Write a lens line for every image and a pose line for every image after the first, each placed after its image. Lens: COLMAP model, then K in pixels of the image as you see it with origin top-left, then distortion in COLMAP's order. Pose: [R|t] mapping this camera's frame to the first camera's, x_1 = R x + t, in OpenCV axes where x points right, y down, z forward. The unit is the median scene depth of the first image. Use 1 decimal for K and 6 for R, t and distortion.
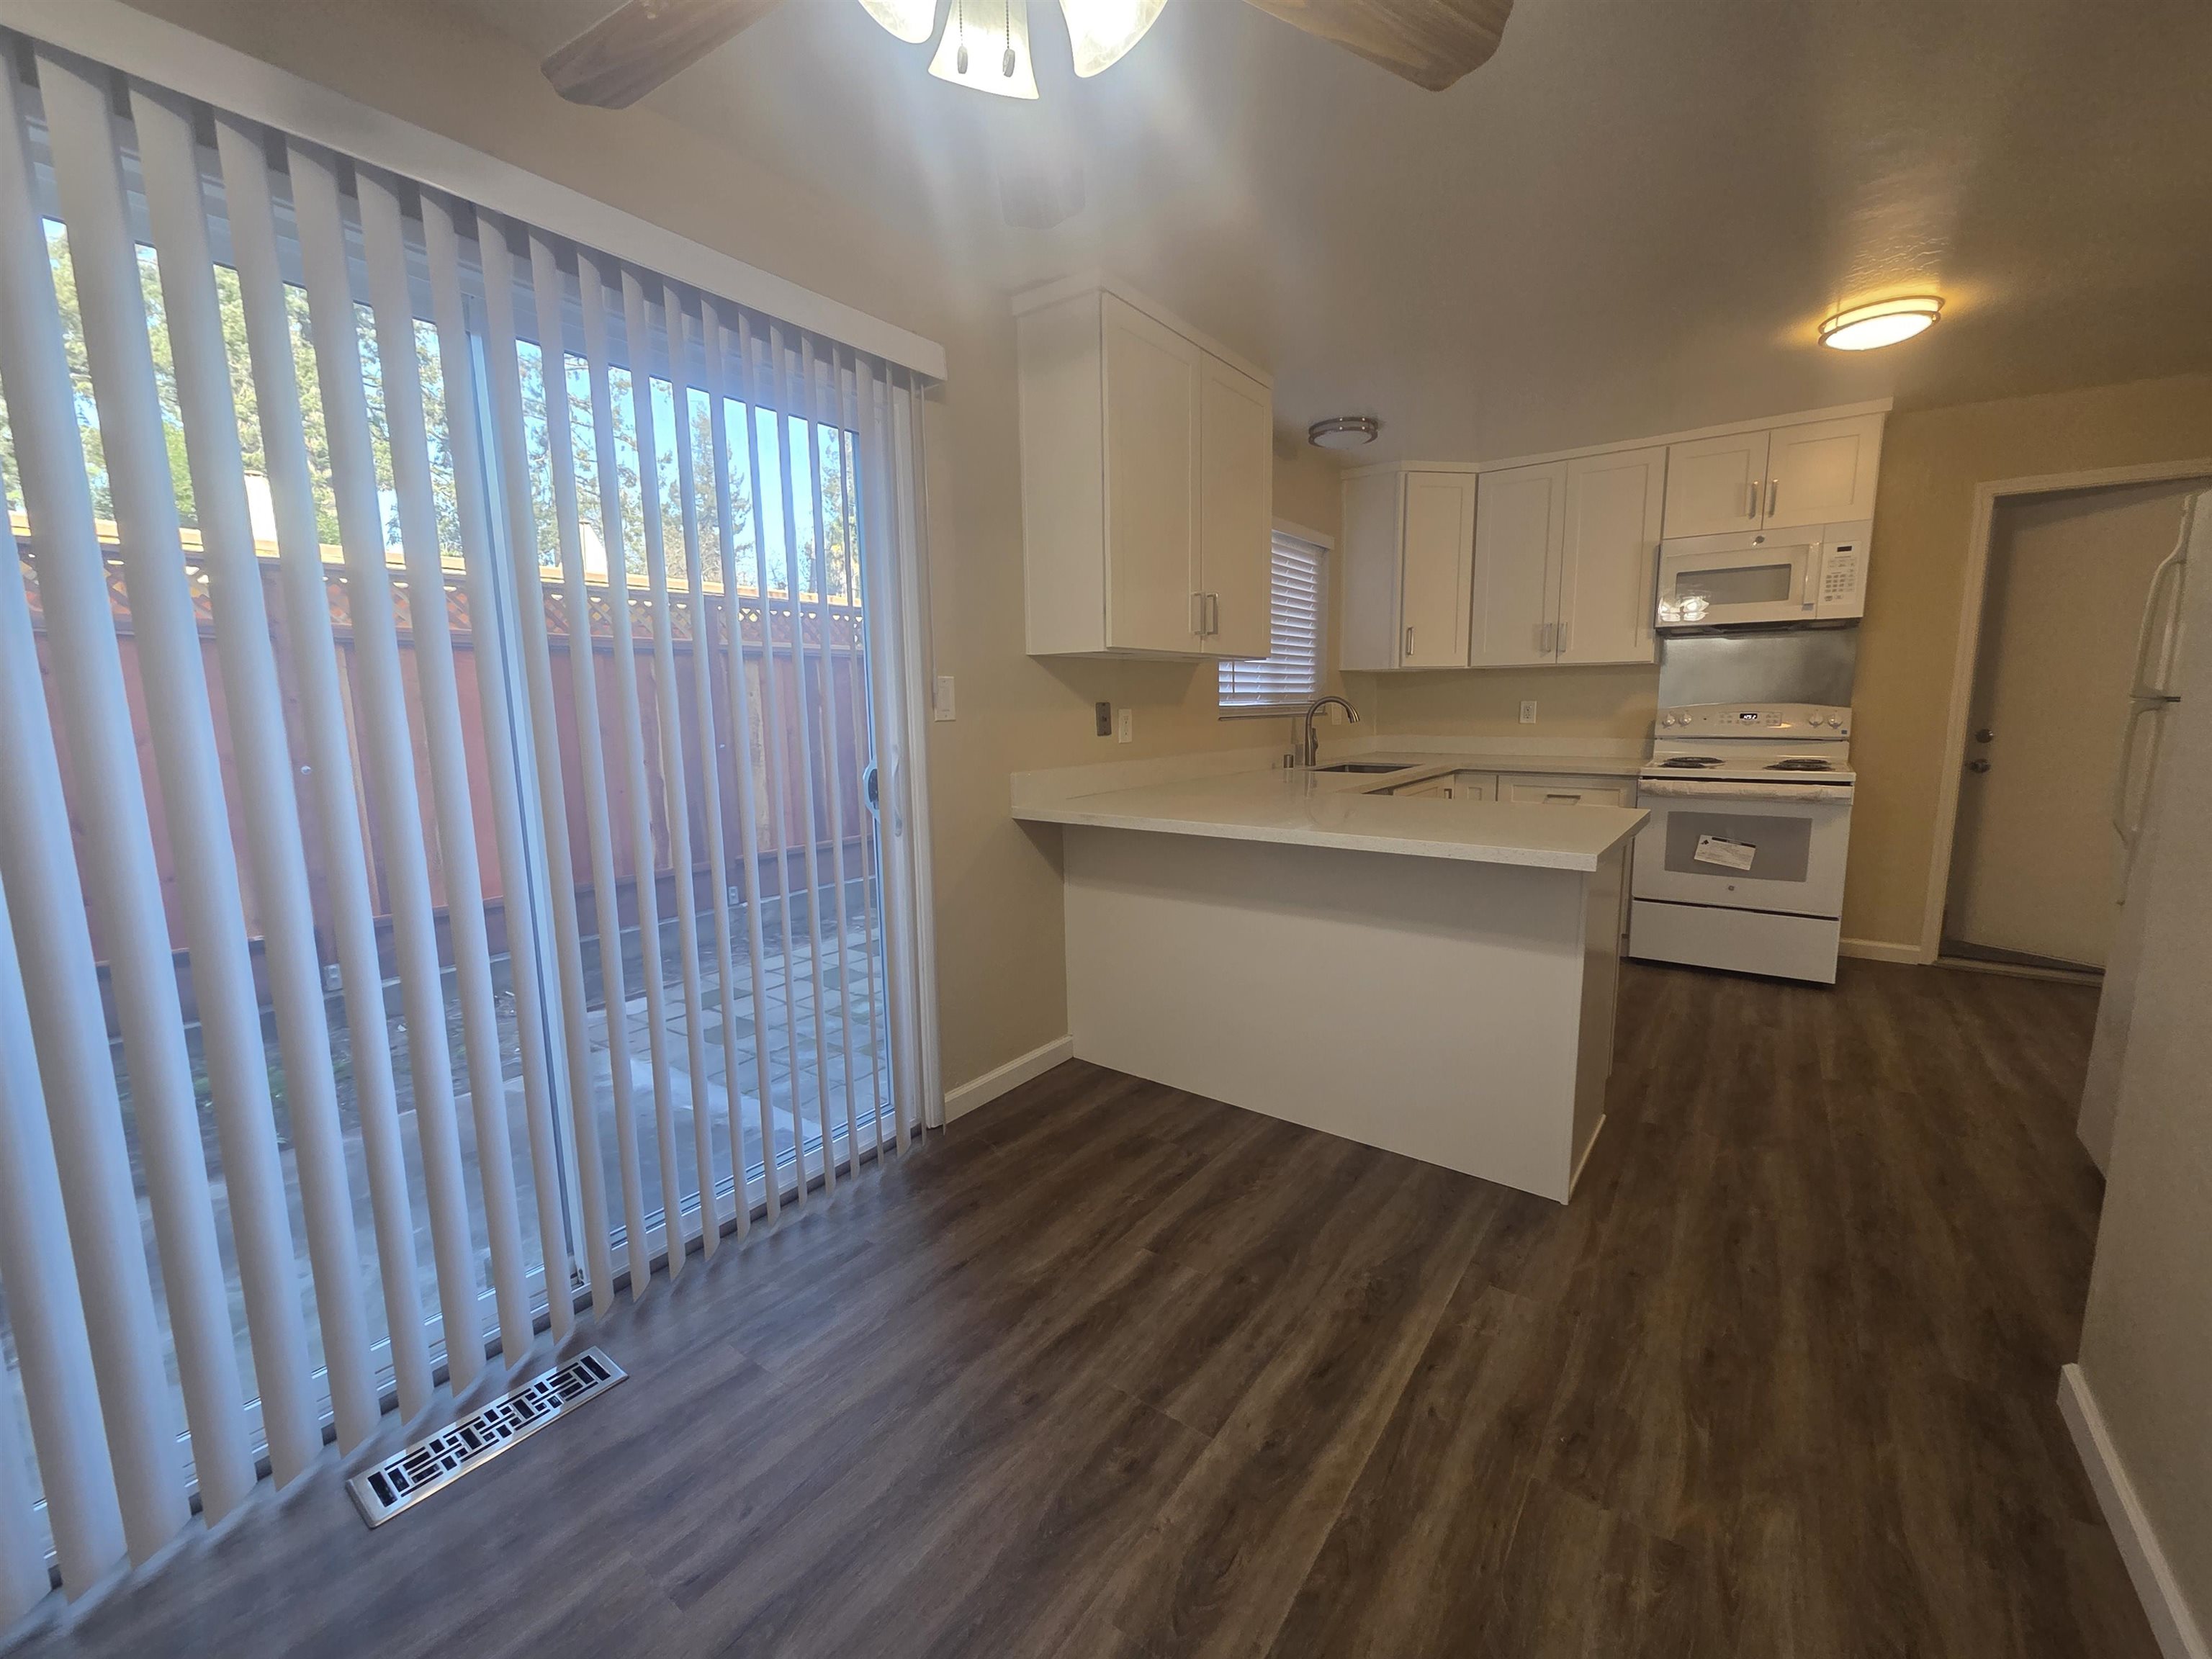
lens RADIAL K [[913.6, 0, 1106.0], [0, 913.6, 829.5], [0, 0, 1]] dist [0.003285, 0.000526]
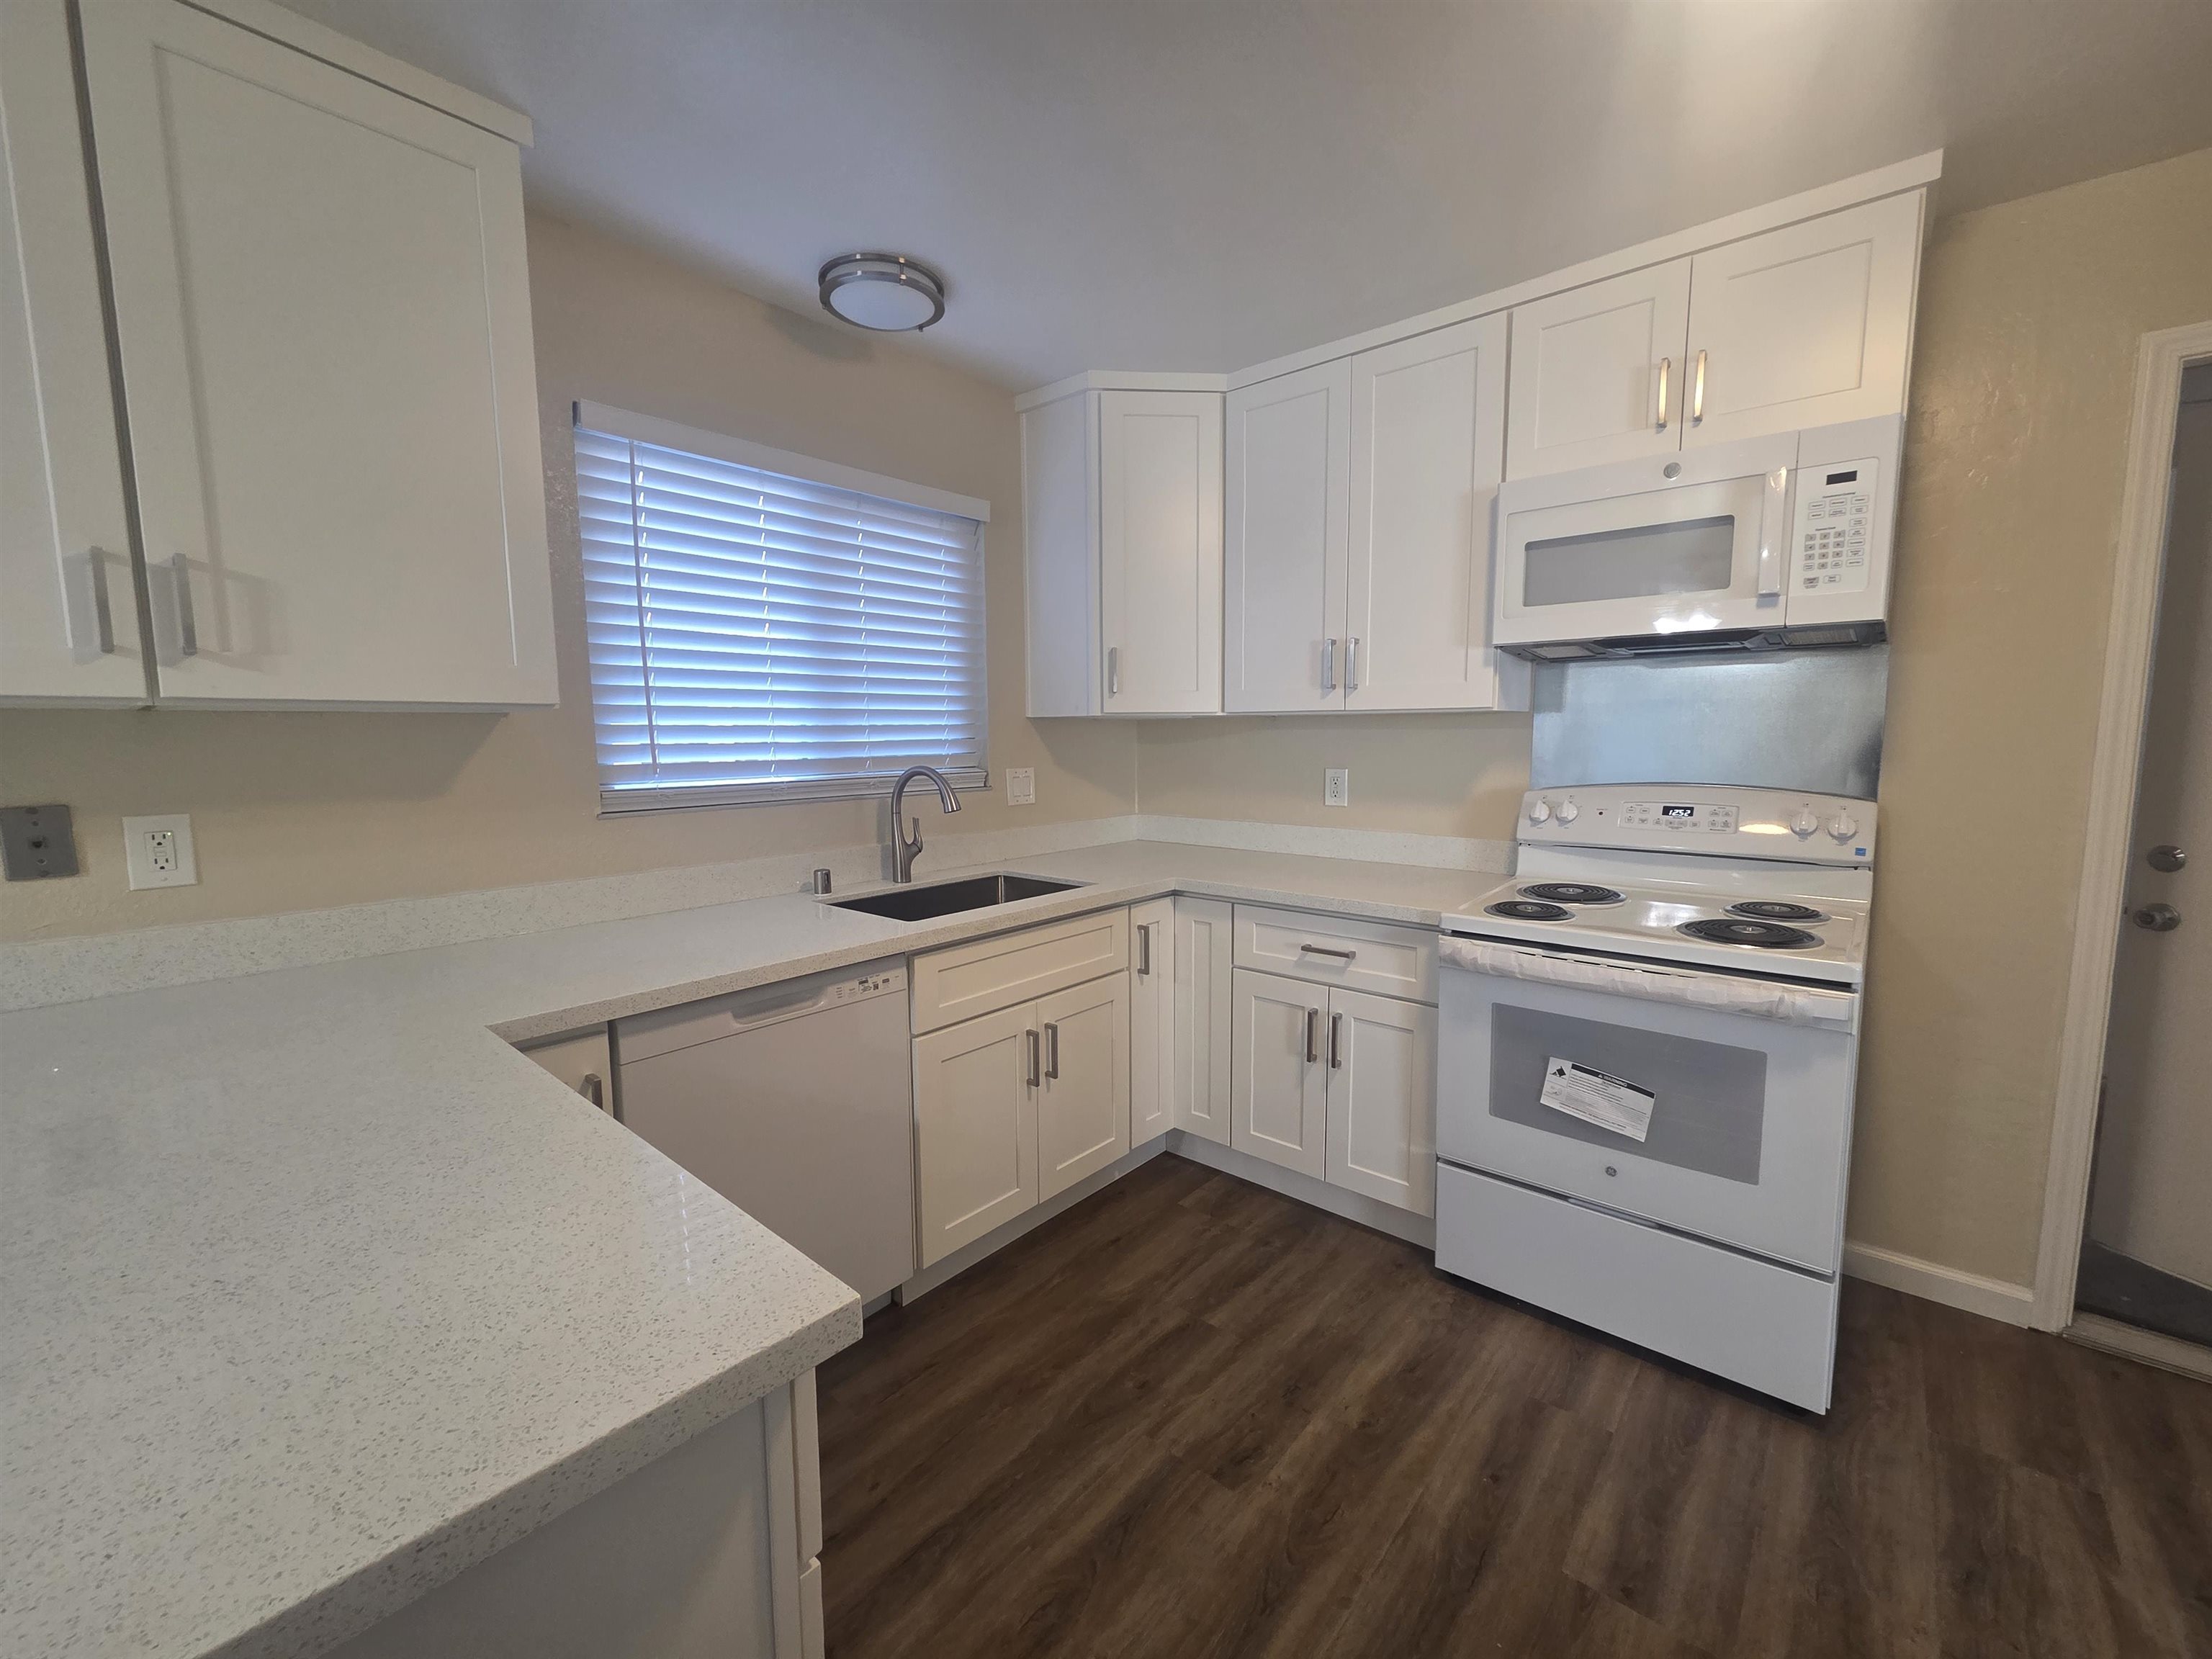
lens RADIAL K [[912.0, 0, 1095.6], [0, 912.0, 828.7], [0, 0, 1]] dist [0.001071, 0.000371]
pose [[0.995969, 0.014767, -0.088474, 0.440828], [-0.017812, 0.999272, -0.033723, -0.096013], [0.087912, 0.035163, 0.995507, 0.474384]]
